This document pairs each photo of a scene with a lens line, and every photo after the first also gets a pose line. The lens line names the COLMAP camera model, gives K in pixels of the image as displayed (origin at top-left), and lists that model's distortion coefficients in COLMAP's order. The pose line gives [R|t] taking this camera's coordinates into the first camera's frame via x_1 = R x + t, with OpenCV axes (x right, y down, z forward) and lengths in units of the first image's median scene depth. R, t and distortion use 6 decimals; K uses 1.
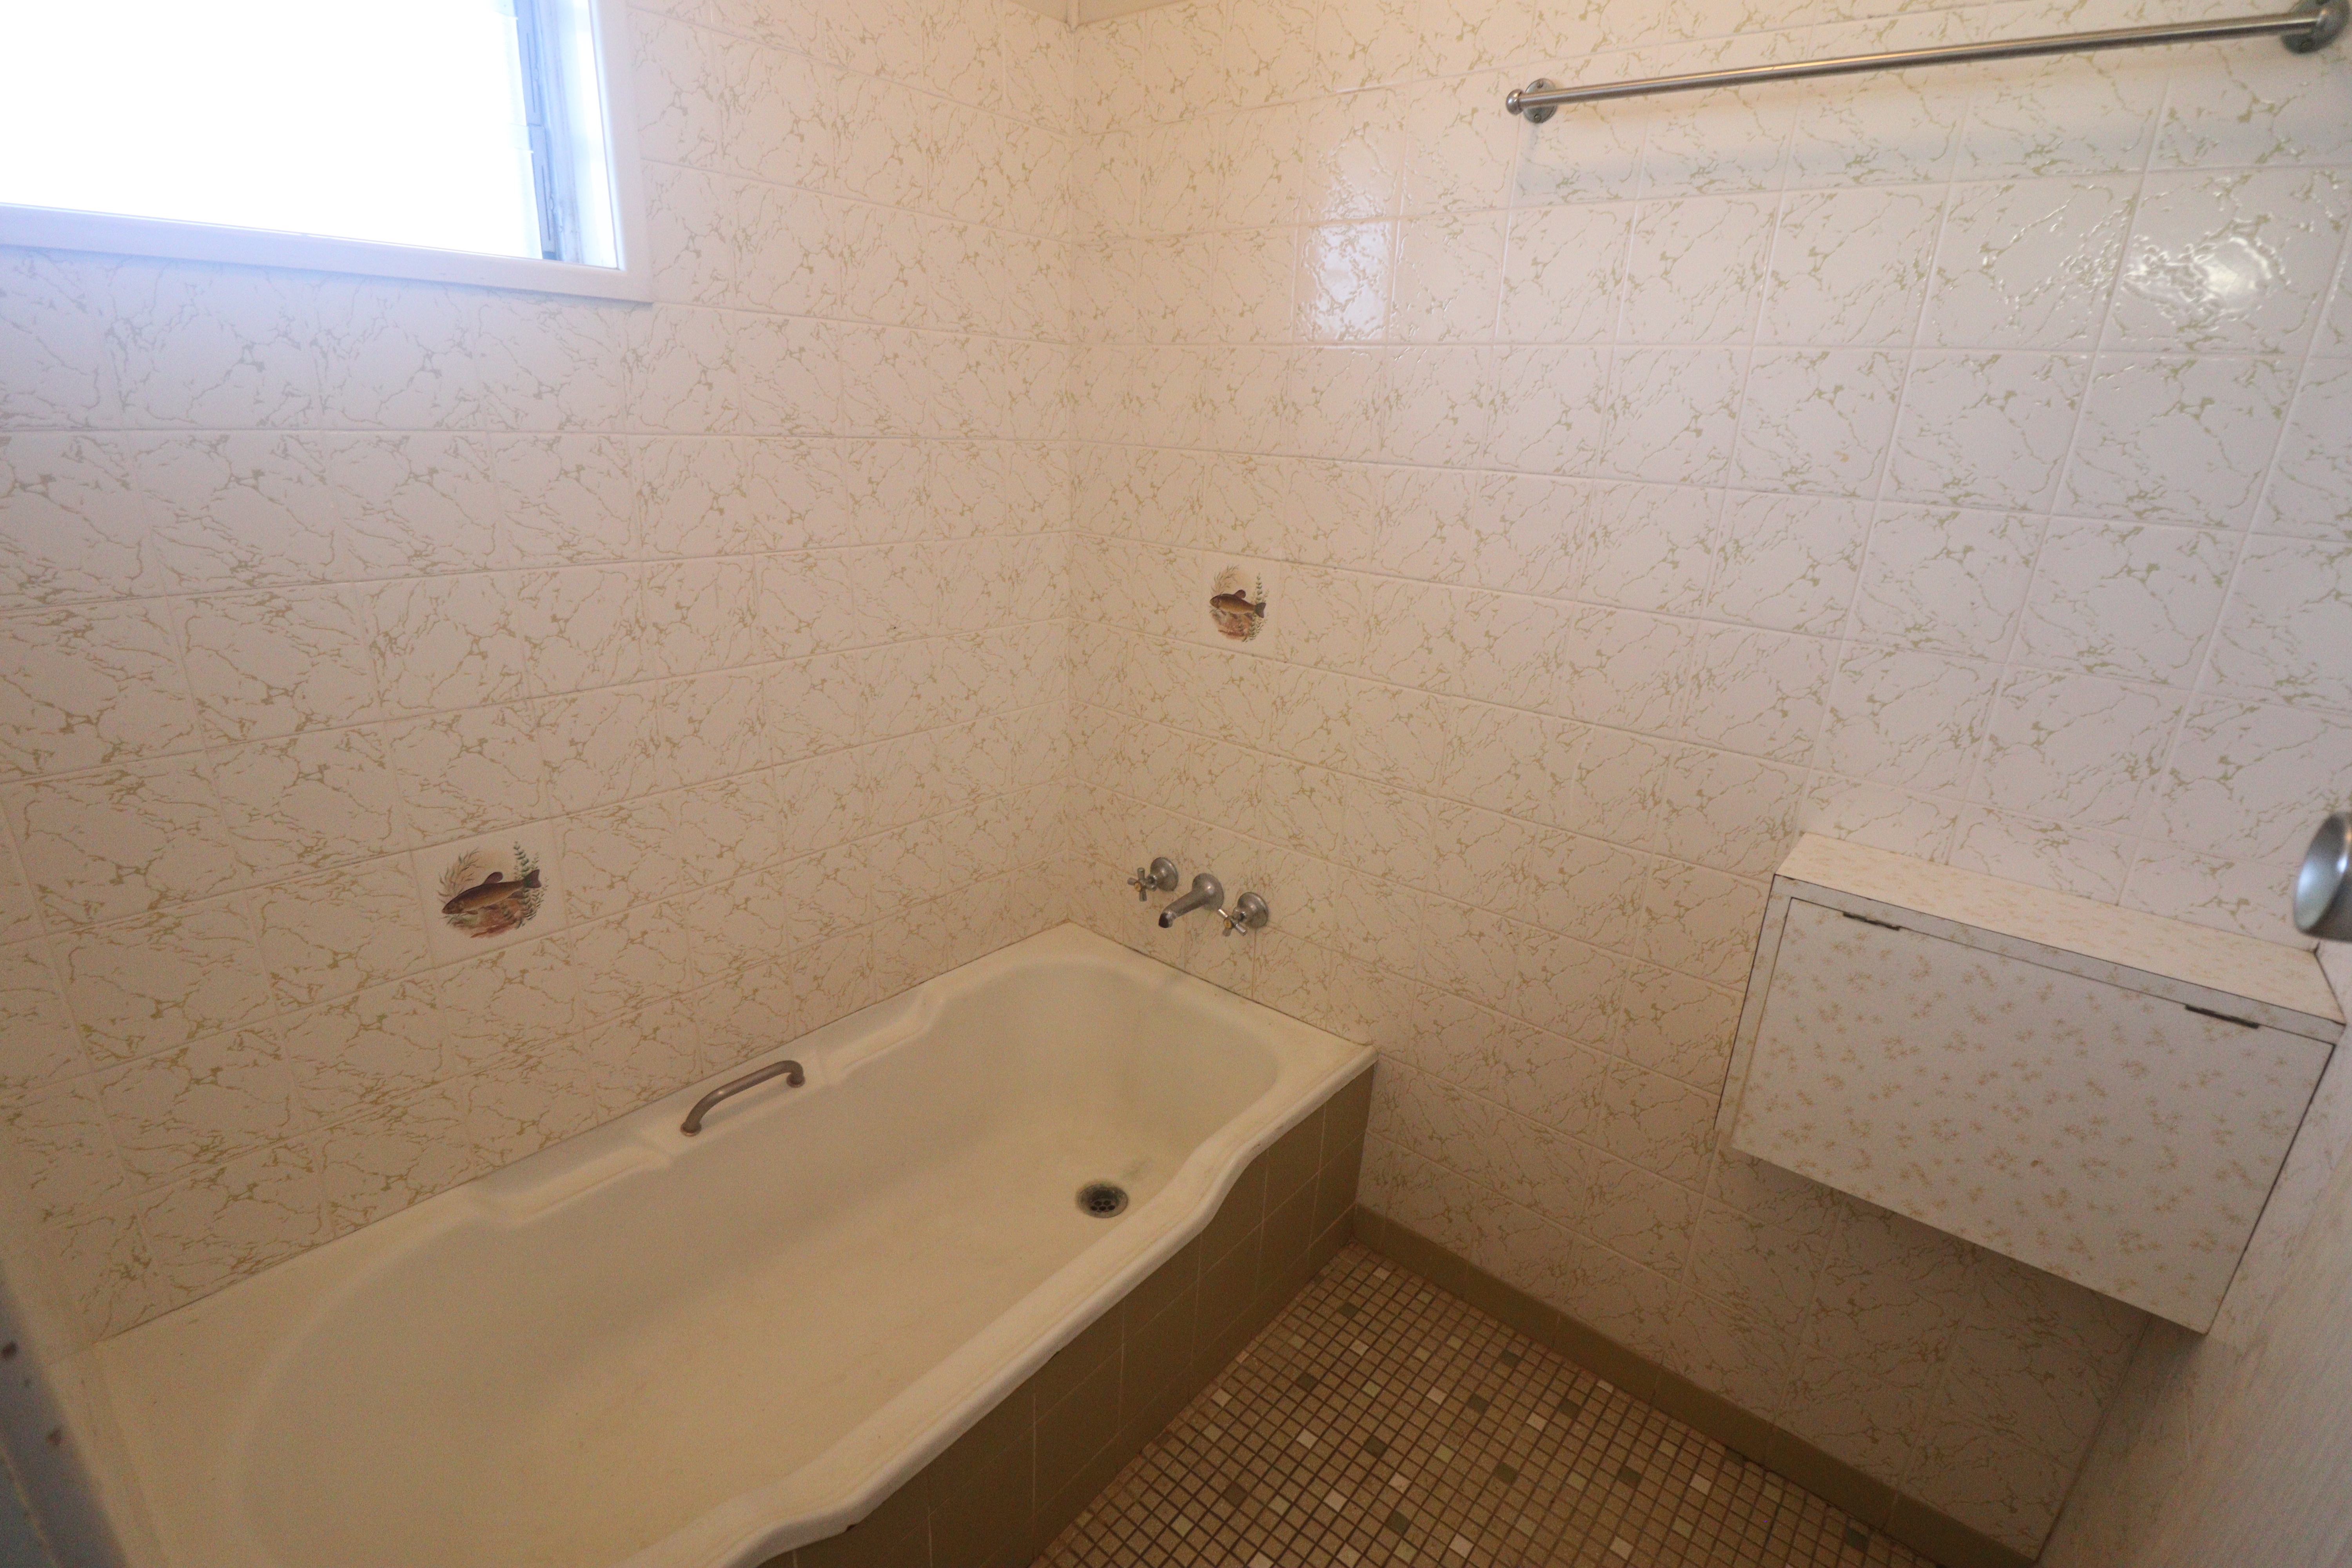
lens RADIAL K [[1082.5, 0, 1173.4], [0, 1082.5, 787.4], [0, 0, 1]] dist [-0.005345, -0.000179]
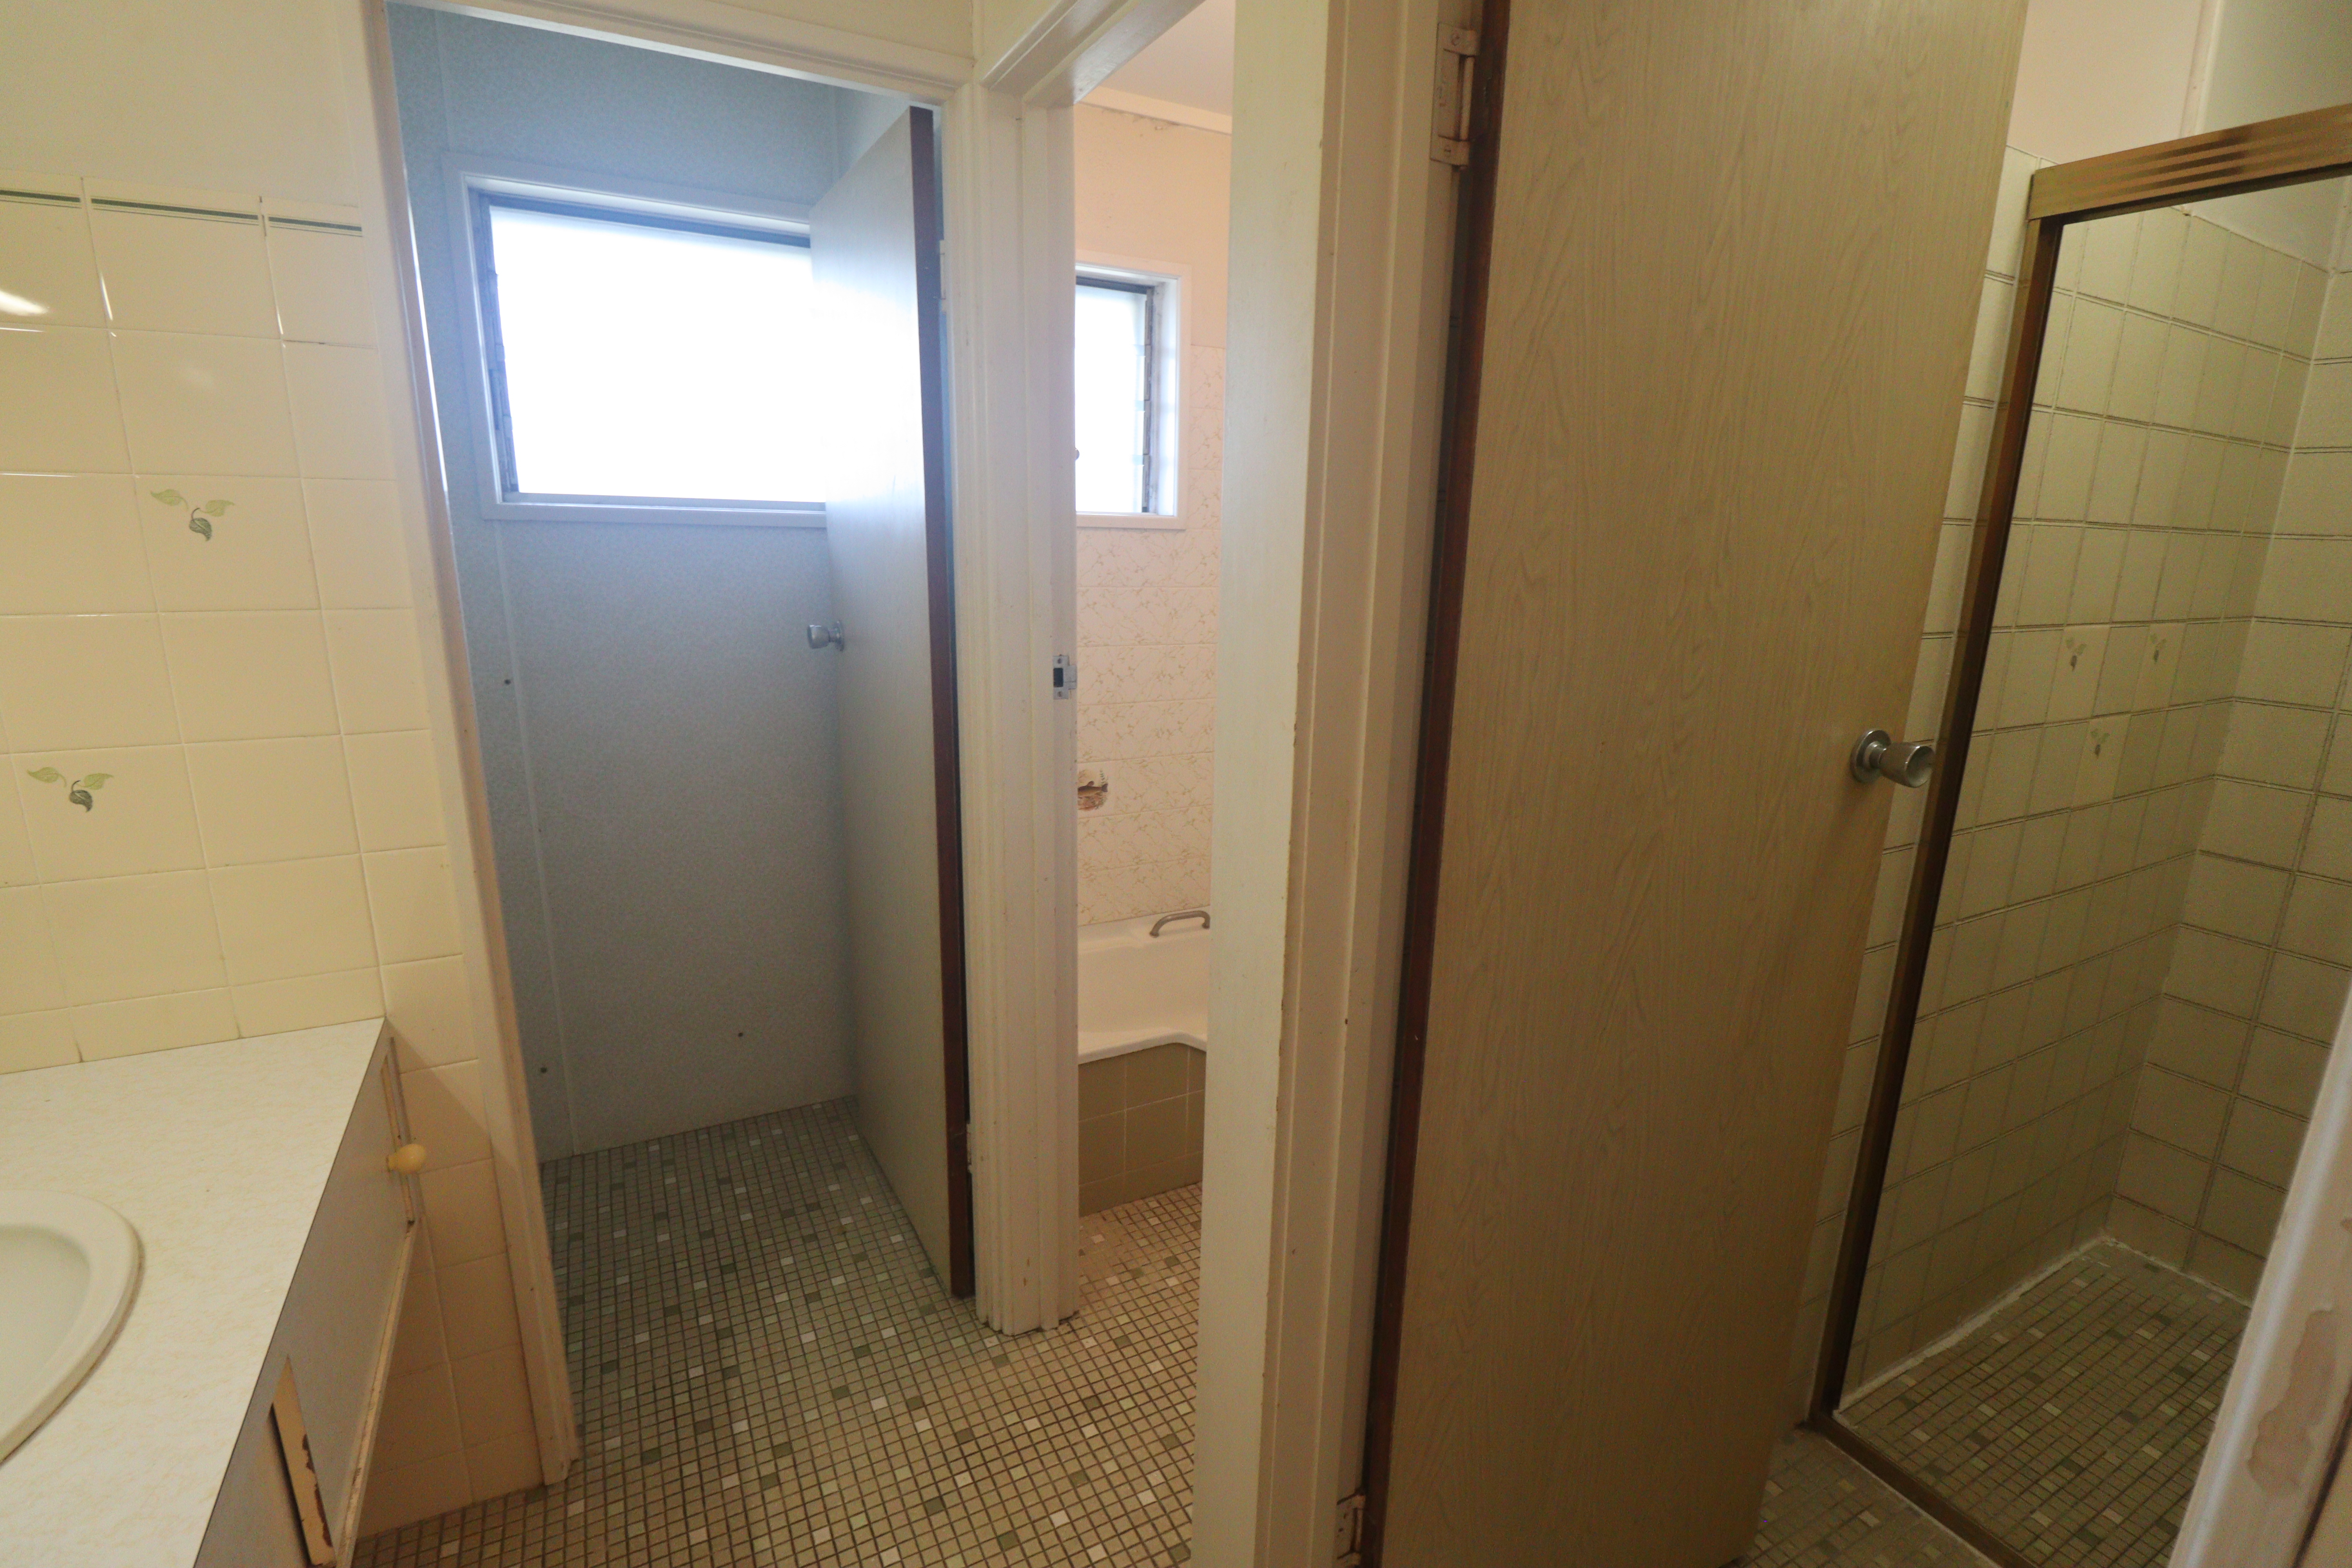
lens RADIAL K [[1082.5, 0, 1176.0], [0, 1082.5, 786.1], [0, 0, 1]] dist [-0.005345, -0.000179]
pose [[0.925373, 0.069243, -0.372680, 0.331830], [-0.107772, 0.990660, -0.083539, 0.236591], [0.363414, 0.117469, 0.924192, -0.910919]]
